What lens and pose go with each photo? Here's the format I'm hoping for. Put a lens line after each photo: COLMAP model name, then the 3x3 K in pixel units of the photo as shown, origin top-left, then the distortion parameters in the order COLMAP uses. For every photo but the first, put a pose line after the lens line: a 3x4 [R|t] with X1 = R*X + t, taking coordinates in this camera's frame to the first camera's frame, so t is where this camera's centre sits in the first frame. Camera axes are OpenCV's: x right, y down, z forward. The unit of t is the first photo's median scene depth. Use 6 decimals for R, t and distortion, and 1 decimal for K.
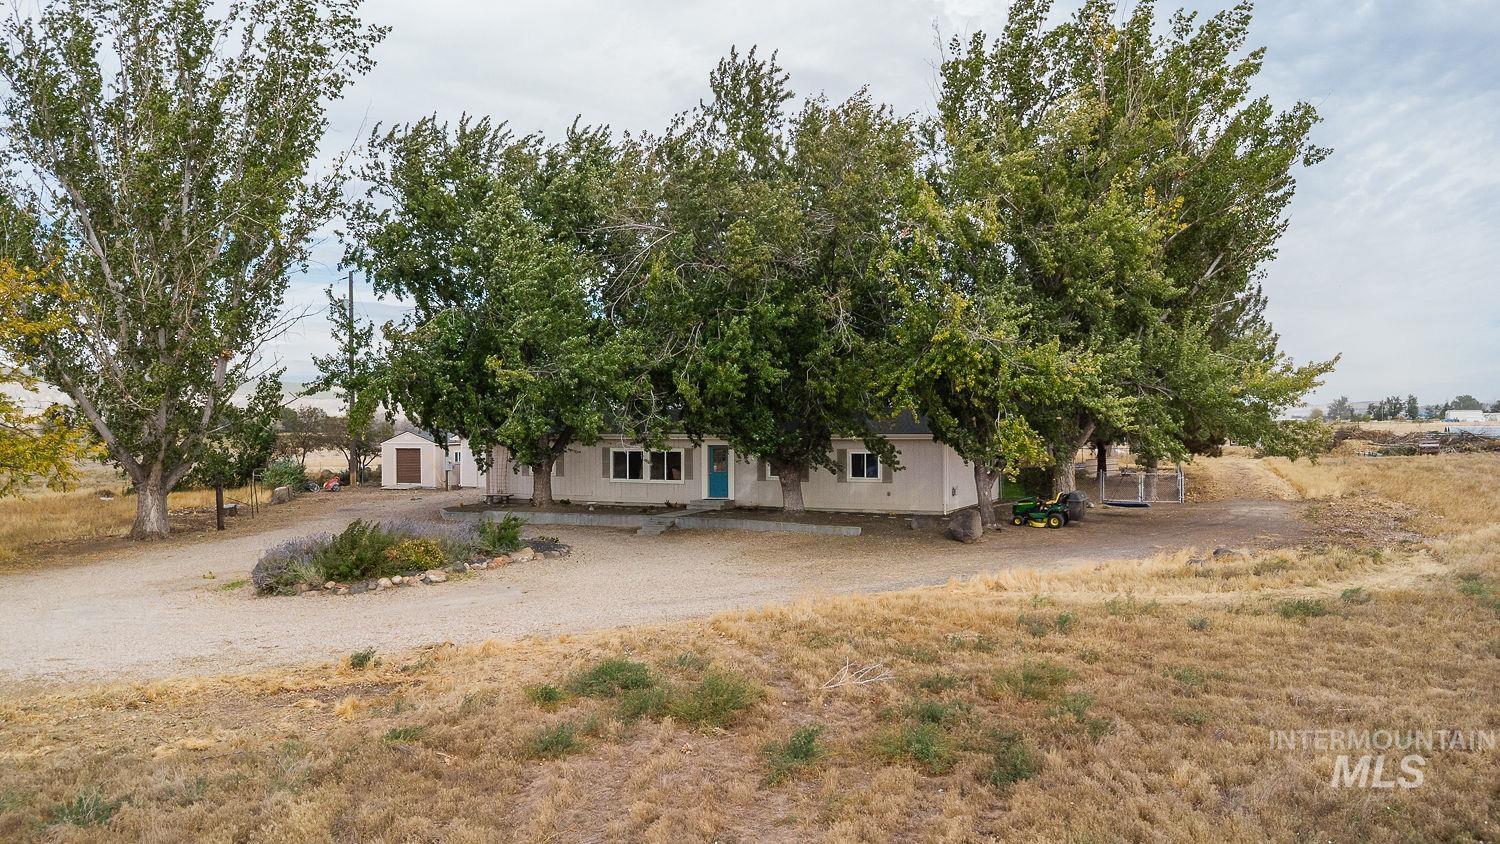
lens RADIAL K [[1142.3, 0, 752.1], [0, 1142.3, 426.0], [0, 0, 1]] dist [0.014266, -0.009568]
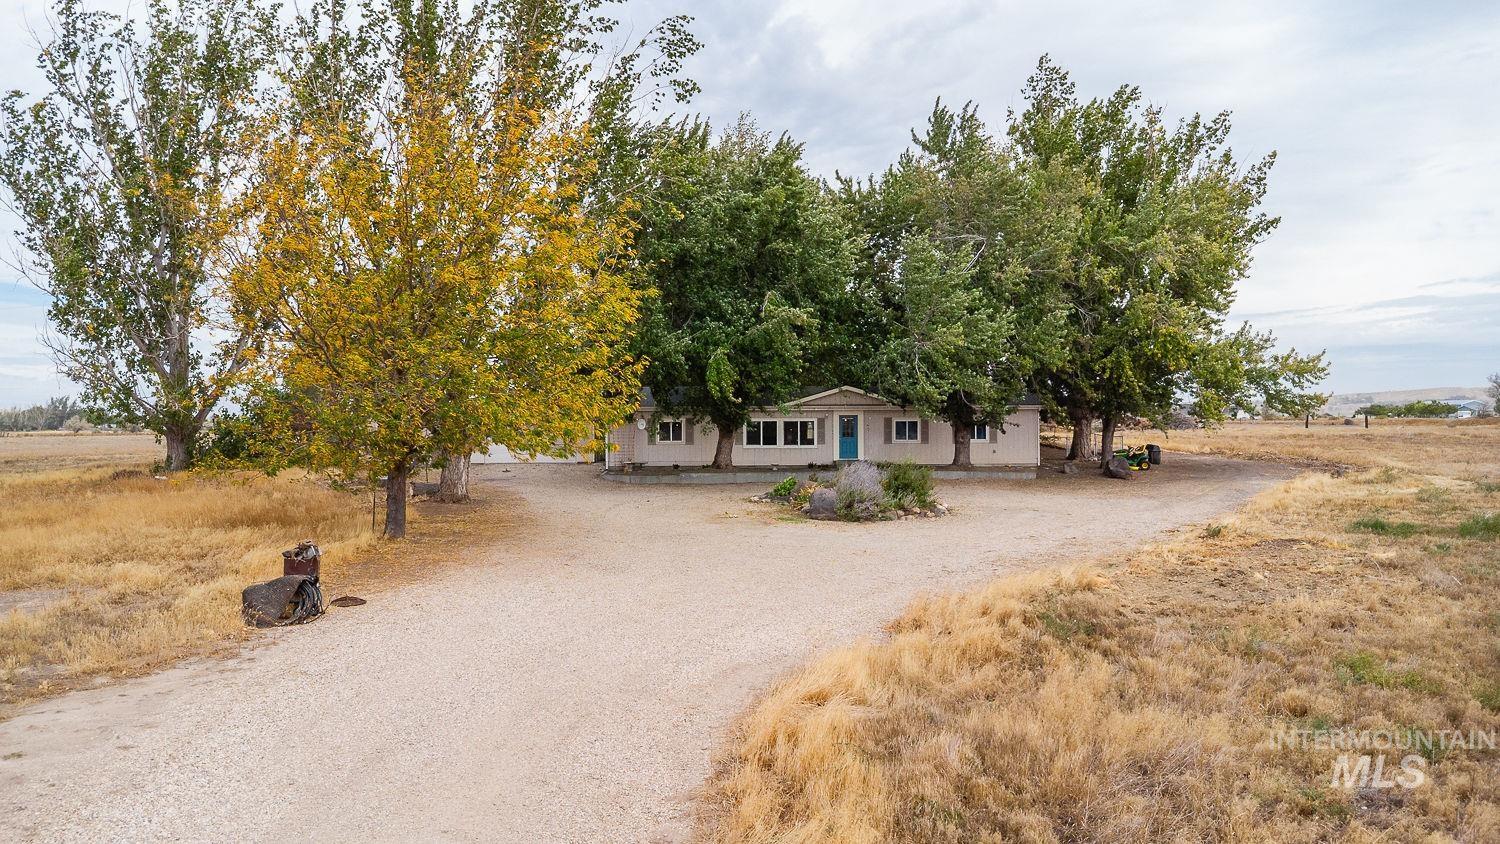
lens RADIAL K [[1142.3, 0, 748.7], [0, 1142.3, 419.8], [0, 0, 1]] dist [0.014266, -0.009568]
pose [[0.884223, 0.000860, 0.467065, -0.687427], [0.002794, 0.999971, -0.007131, 0.029934], [-0.467057, 0.007611, 0.884194, -0.016013]]
